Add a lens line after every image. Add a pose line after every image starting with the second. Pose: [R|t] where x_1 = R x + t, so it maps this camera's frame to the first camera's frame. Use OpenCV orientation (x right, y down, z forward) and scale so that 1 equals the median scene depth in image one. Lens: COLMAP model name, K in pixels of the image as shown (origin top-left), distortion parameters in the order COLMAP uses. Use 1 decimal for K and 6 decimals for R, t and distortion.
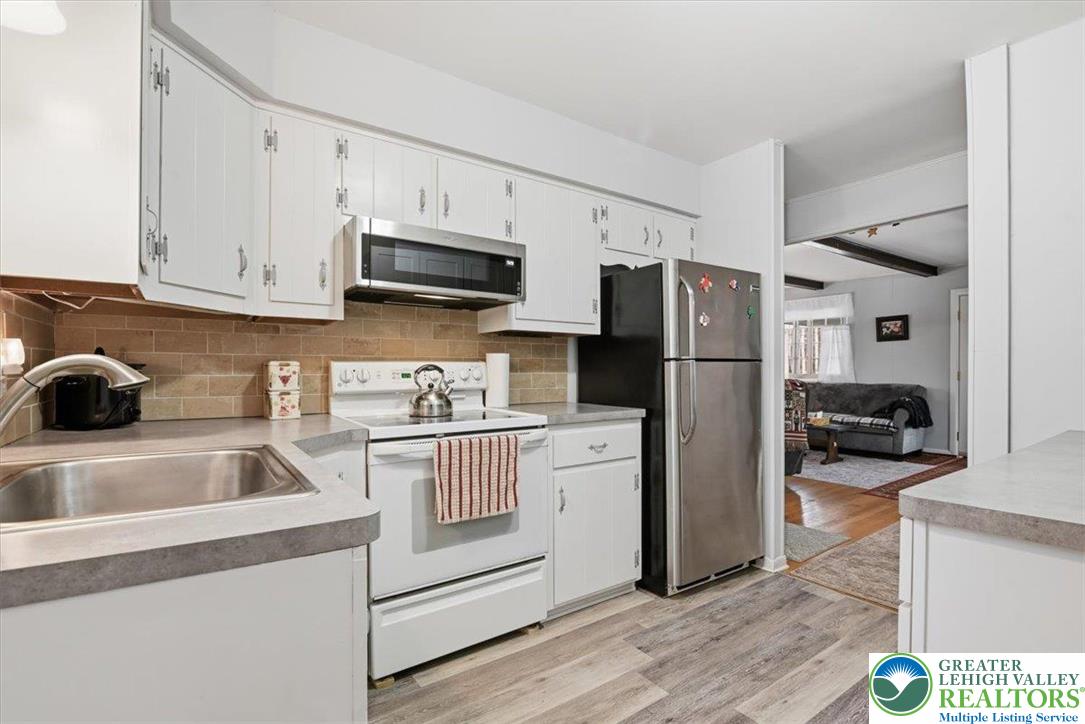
lens RADIAL K [[502.3, 0, 536.7], [0, 502.3, 364.3], [0, 0, 1]] dist [-0.018486, -0.000481]
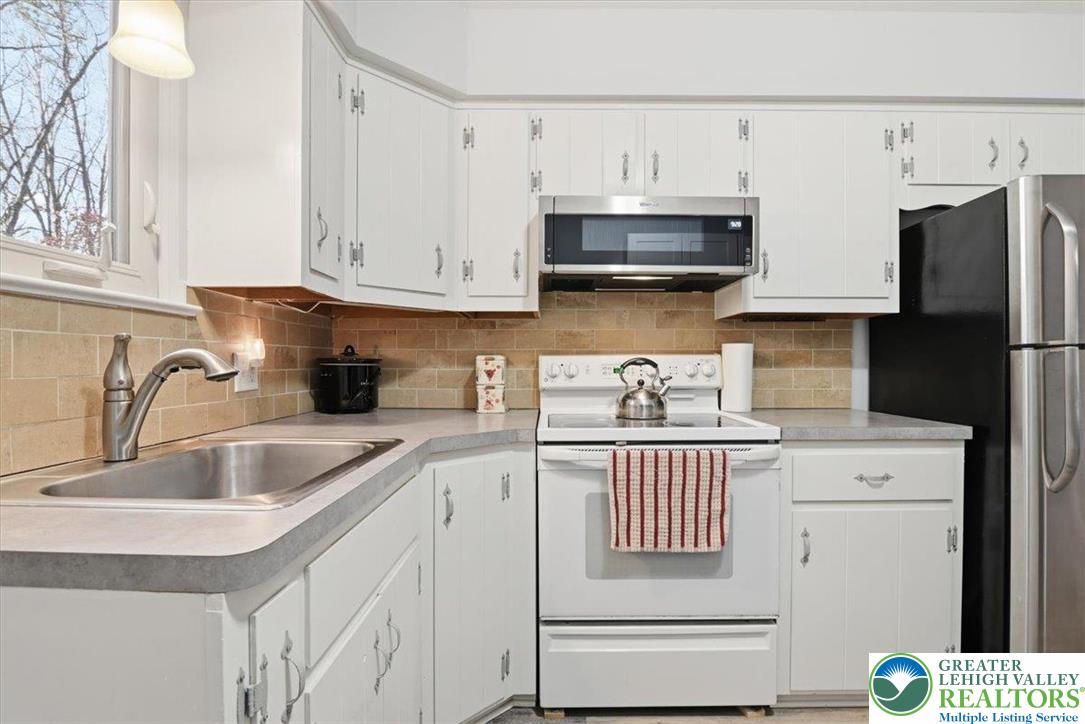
lens RADIAL K [[502.3, 0, 544.5], [0, 502.3, 366.3], [0, 0, 1]] dist [-0.018486, -0.000481]
pose [[0.817709, 0.001583, -0.575629, 0.154938], [0.005799, 0.999923, 0.010988, 0.004581], [0.575602, -0.012323, 0.817637, 0.215177]]
